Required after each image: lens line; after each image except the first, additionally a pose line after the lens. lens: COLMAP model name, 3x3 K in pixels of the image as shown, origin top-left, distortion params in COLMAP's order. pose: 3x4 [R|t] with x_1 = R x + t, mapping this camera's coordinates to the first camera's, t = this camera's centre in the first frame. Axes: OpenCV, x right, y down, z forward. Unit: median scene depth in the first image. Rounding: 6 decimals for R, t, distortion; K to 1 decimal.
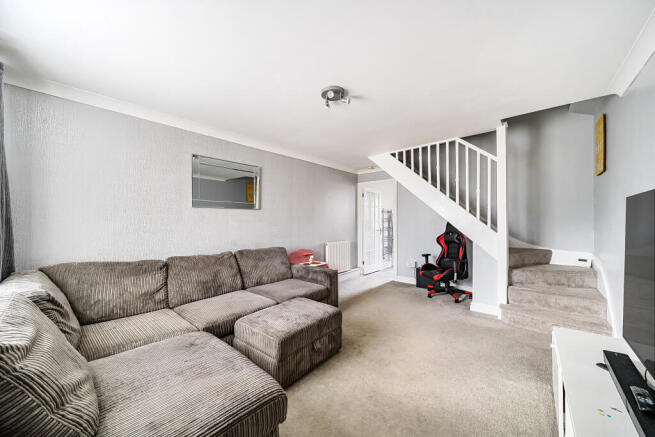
lens RADIAL K [[234.7, 0, 327.5], [0, 234.7, 218.5], [0, 0, 1]] dist [-0.000477, -0.000032]
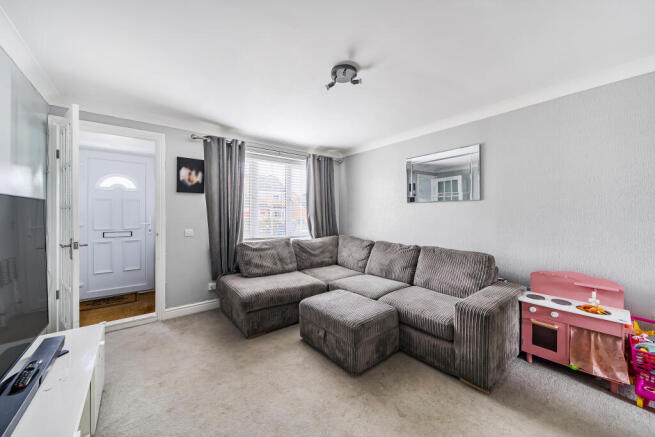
lens RADIAL K [[239.1, 0, 327.3], [0, 239.1, 209.3], [0, 0, 1]] dist [-0.001732, -0.000198]
pose [[-0.155499, -0.012728, -0.987754, 0.785249], [0.016712, 0.999740, -0.015513, -0.007093], [0.987695, -0.018920, -0.155245, 0.915916]]
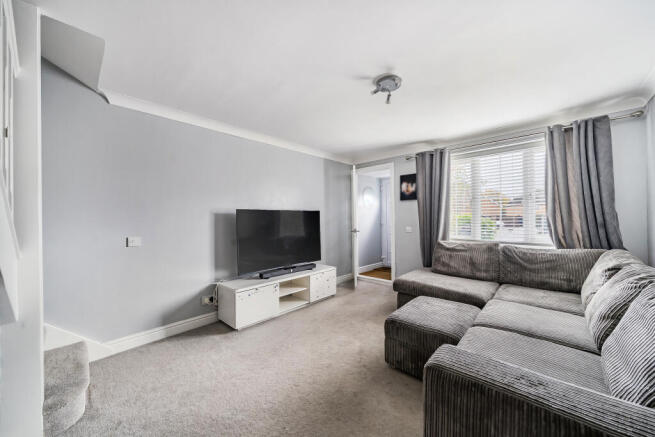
lens RADIAL K [[239.1, 0, 327.3], [0, 239.1, 209.3], [0, 0, 1]] dist [-0.001732, -0.000198]
pose [[-0.999940, 0.010433, -0.003186, 0.247162], [0.010611, 0.998005, -0.062235, 0.037637], [0.002531, -0.062265, -0.998056, 1.672509]]
